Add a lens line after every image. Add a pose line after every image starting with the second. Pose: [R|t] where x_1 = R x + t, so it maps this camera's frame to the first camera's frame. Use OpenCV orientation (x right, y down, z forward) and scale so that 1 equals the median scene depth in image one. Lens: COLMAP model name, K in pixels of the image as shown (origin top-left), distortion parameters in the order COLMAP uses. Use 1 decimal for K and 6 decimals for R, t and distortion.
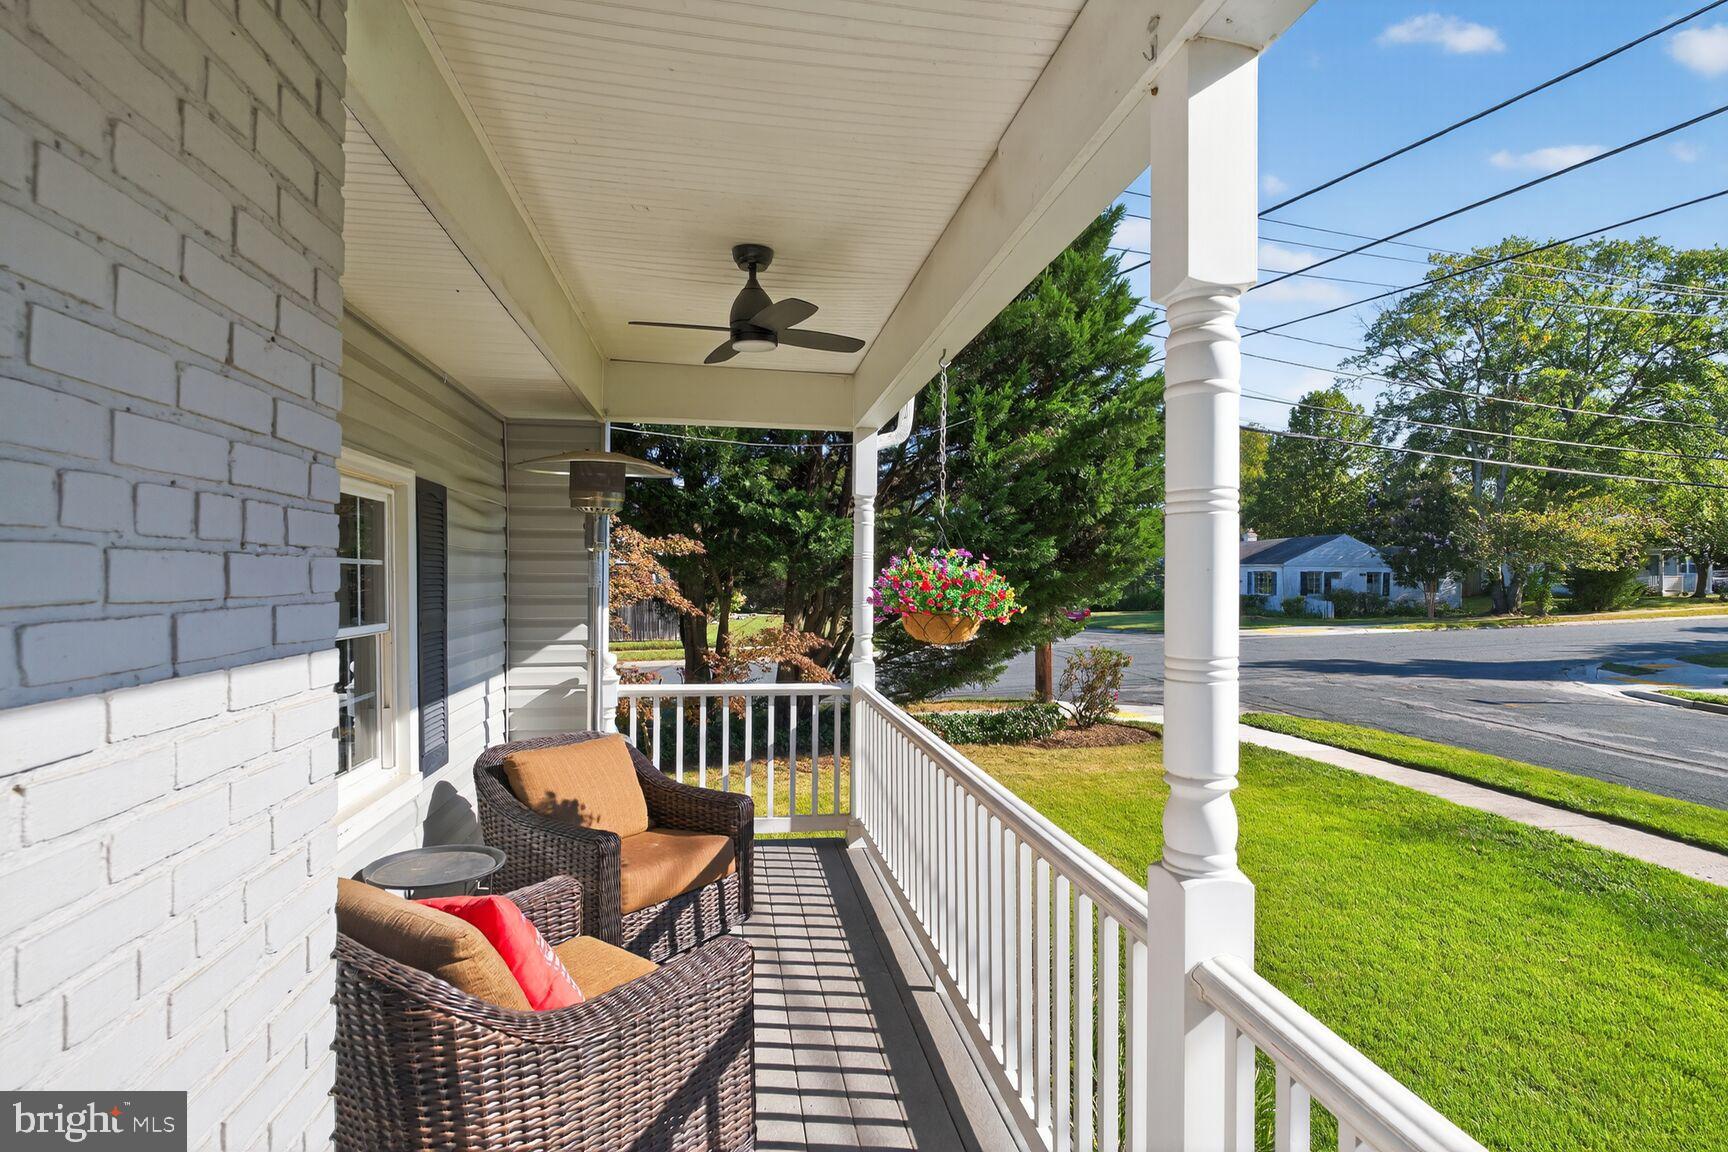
lens RADIAL K [[763.0, 0, 863.7], [0, 763.0, 572.5], [0, 0, 1]] dist [-0.000323, 0.000111]
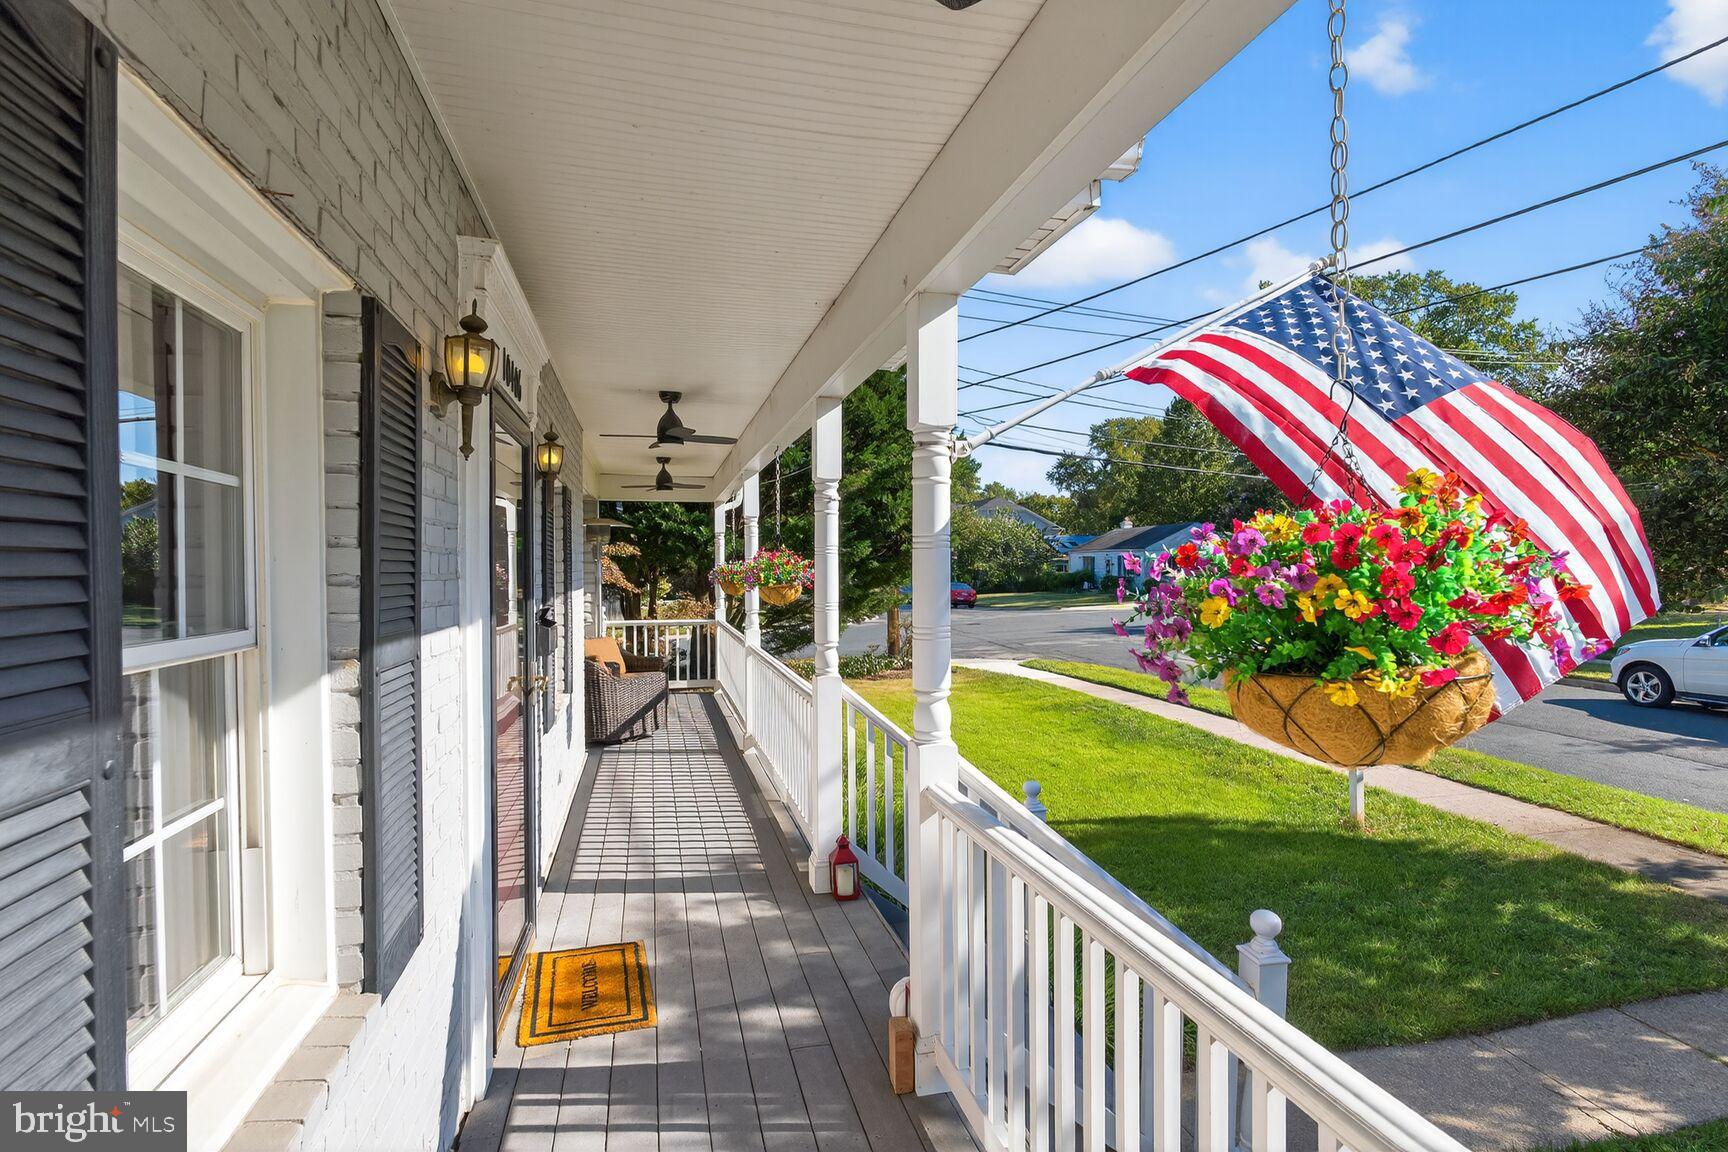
lens RADIAL K [[860.6, 0, 864.0], [0, 860.6, 576.0], [0, 0, 1]] dist [-0.052558, 0.000009]
pose [[0.997800, -0.013754, 0.064850, 0.130054], [0.012281, 0.999659, 0.023063, -0.015176], [-0.065145, -0.022216, 0.997629, -0.761808]]
